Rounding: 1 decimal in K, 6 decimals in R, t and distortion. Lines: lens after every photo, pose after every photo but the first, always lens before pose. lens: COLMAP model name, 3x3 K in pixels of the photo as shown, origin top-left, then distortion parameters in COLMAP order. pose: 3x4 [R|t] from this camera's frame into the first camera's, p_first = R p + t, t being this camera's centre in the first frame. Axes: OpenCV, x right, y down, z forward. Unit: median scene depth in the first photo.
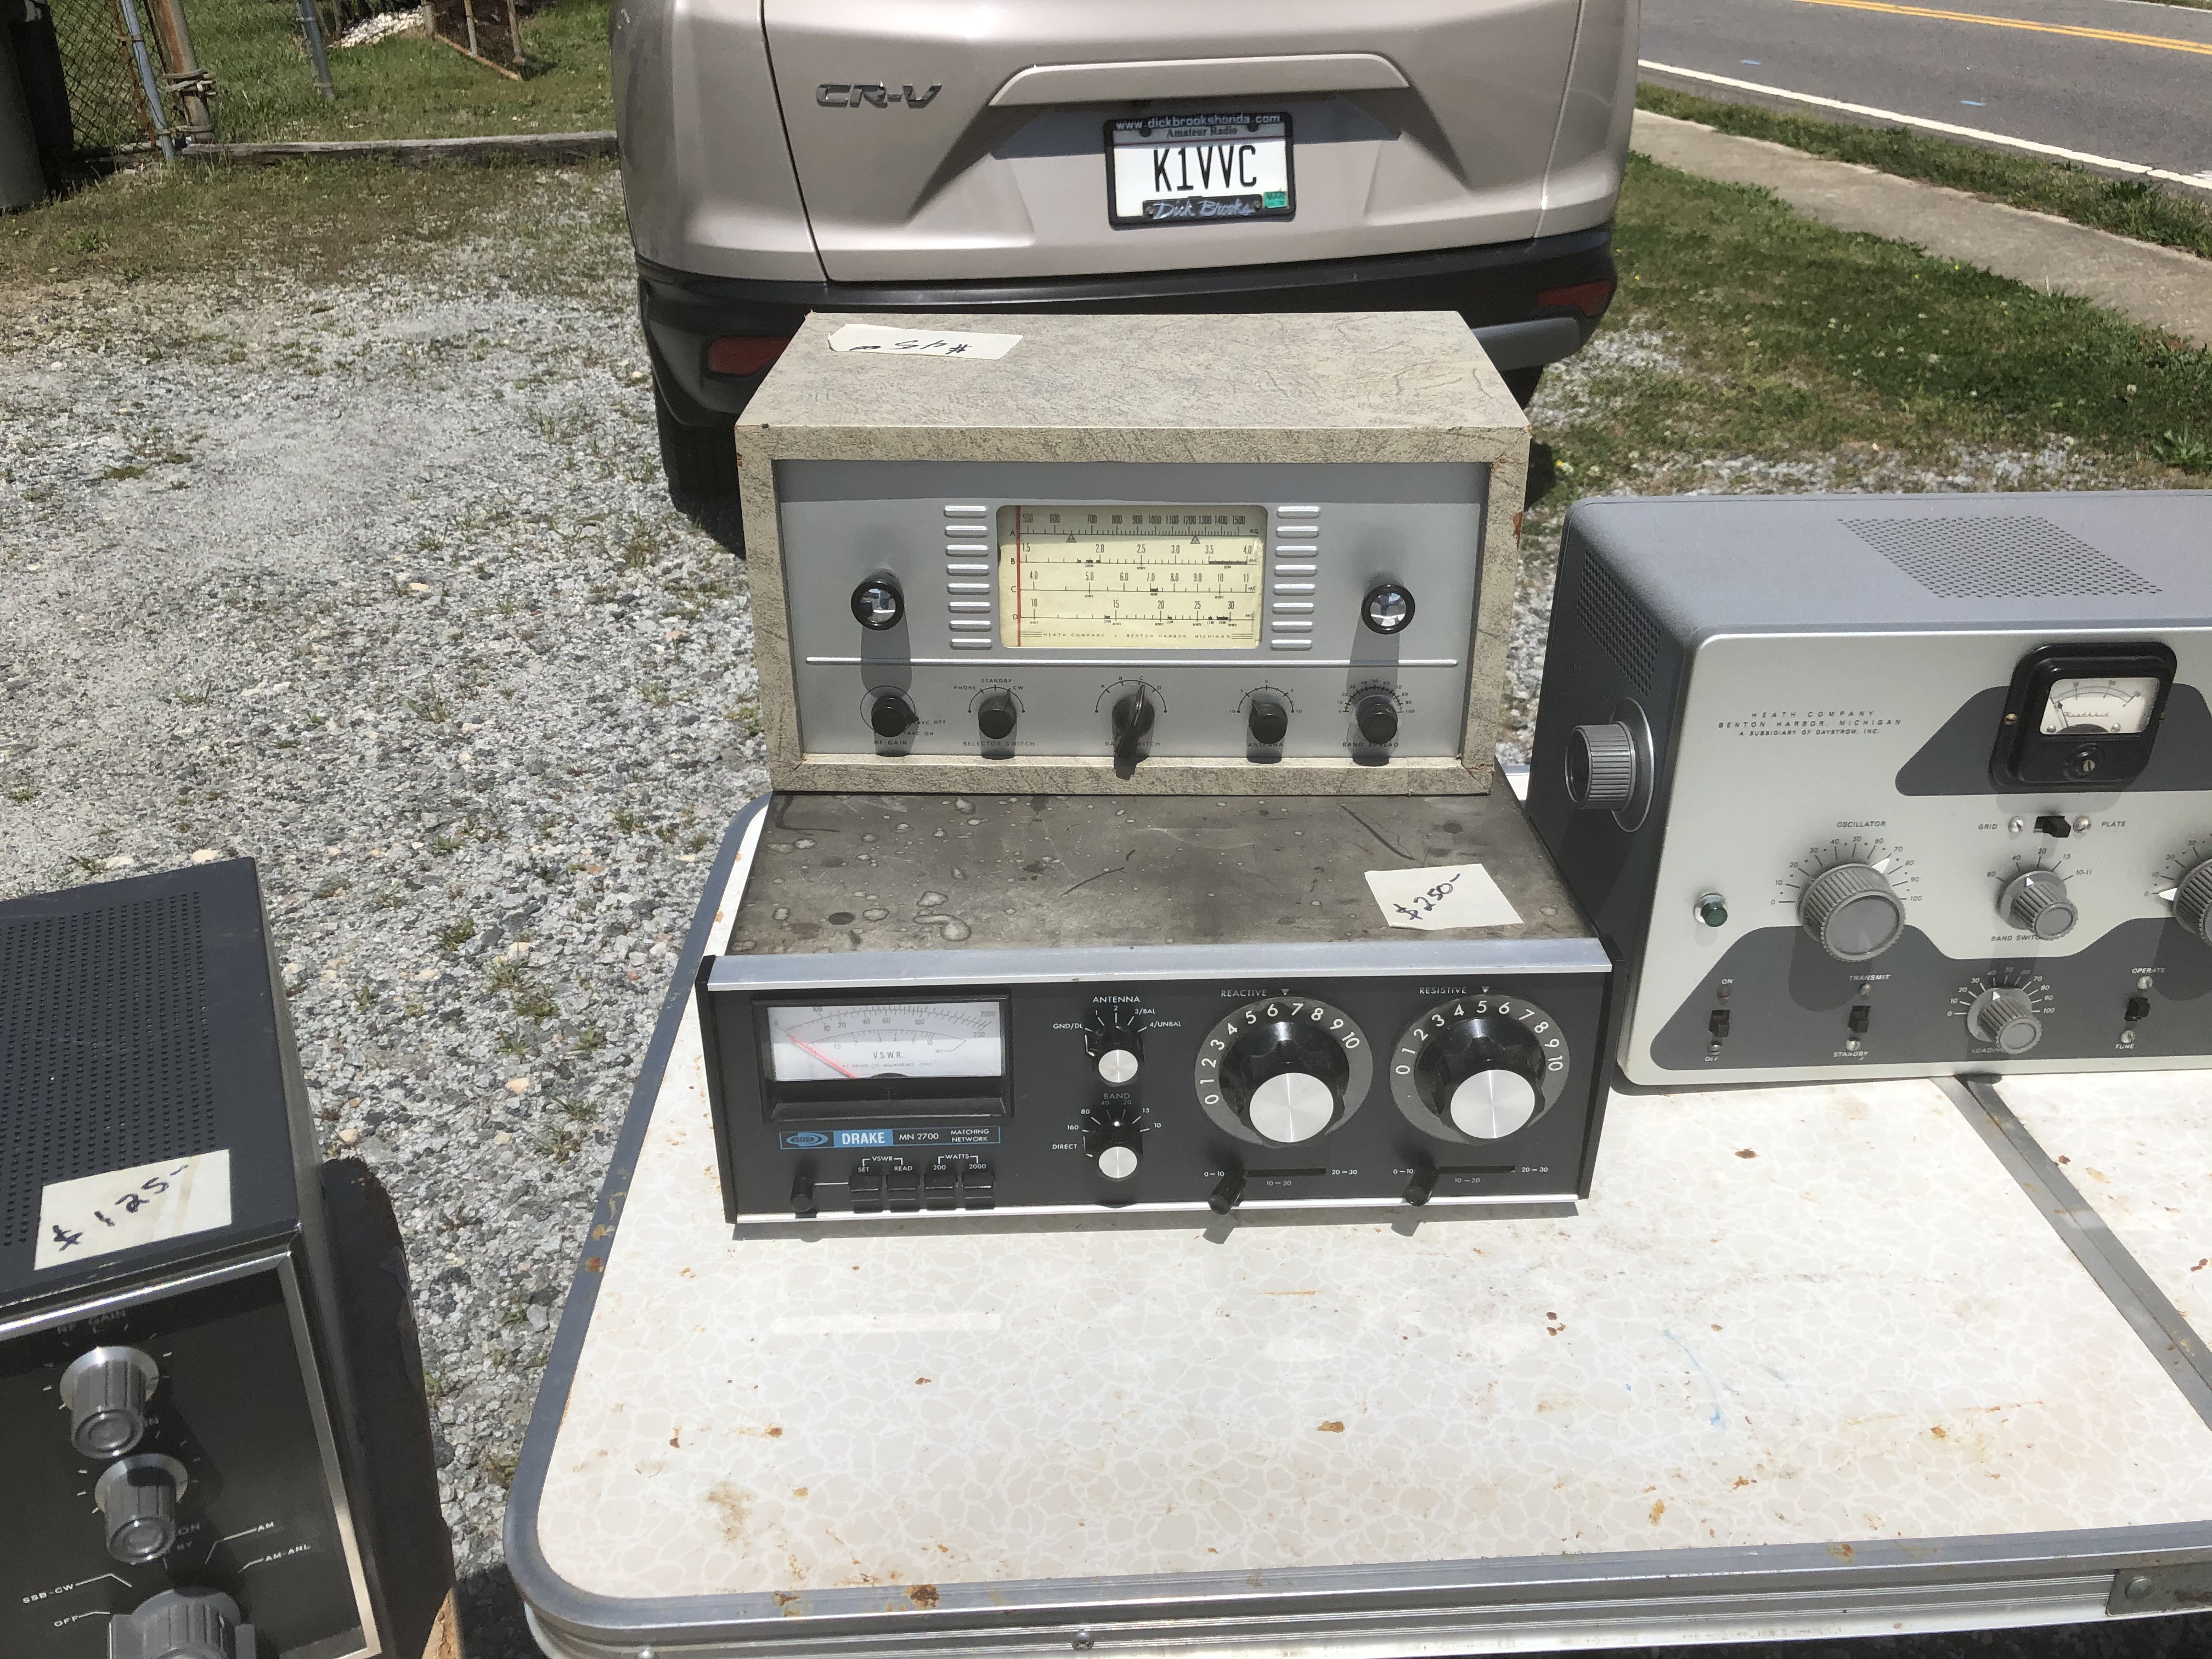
lens RADIAL K [[1823.8, 0, 1074.1], [0, 1823.8, 838.4], [0, 0, 1]] dist [0.001569, 0.008209]
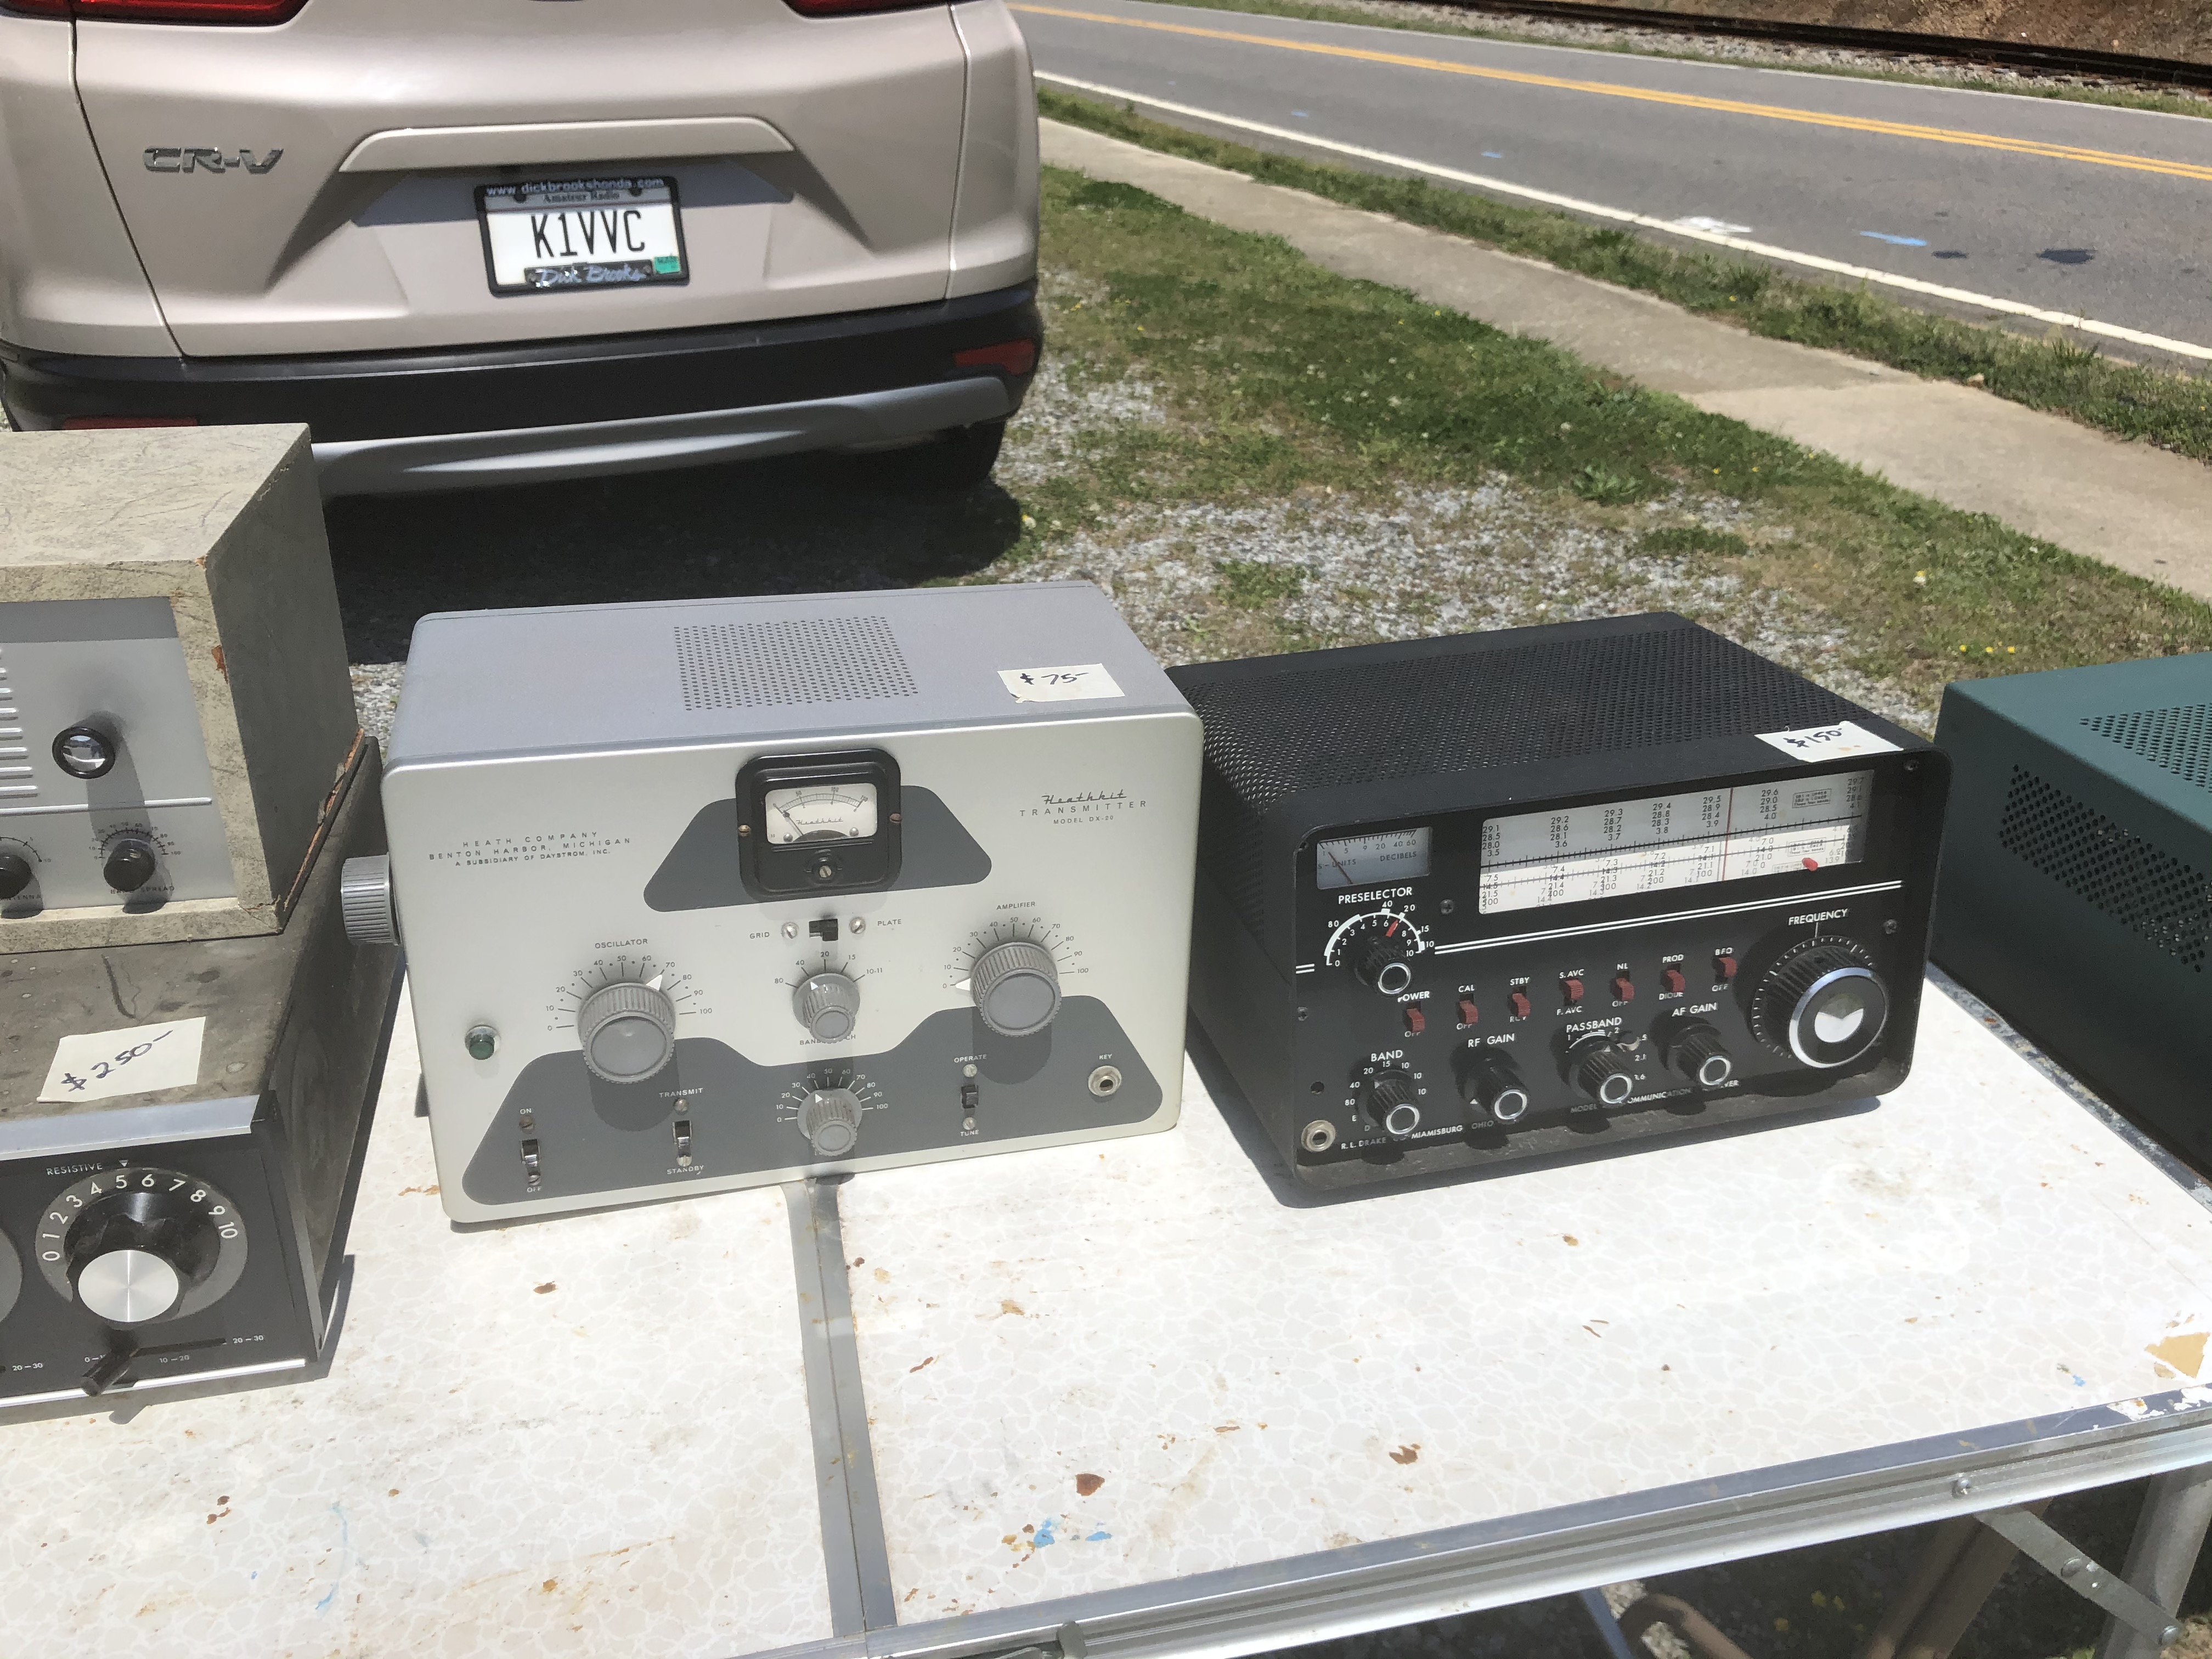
lens RADIAL K [[1848.5, 0, 1076.5], [0, 1848.5, 852.3], [0, 0, 1]] dist [0.003824, 0.012689]
pose [[0.982240, -0.068550, 0.174660, 0.125104], [0.072005, 0.997313, -0.013513, -0.006413], [-0.173265, 0.025849, 0.984536, -0.006392]]
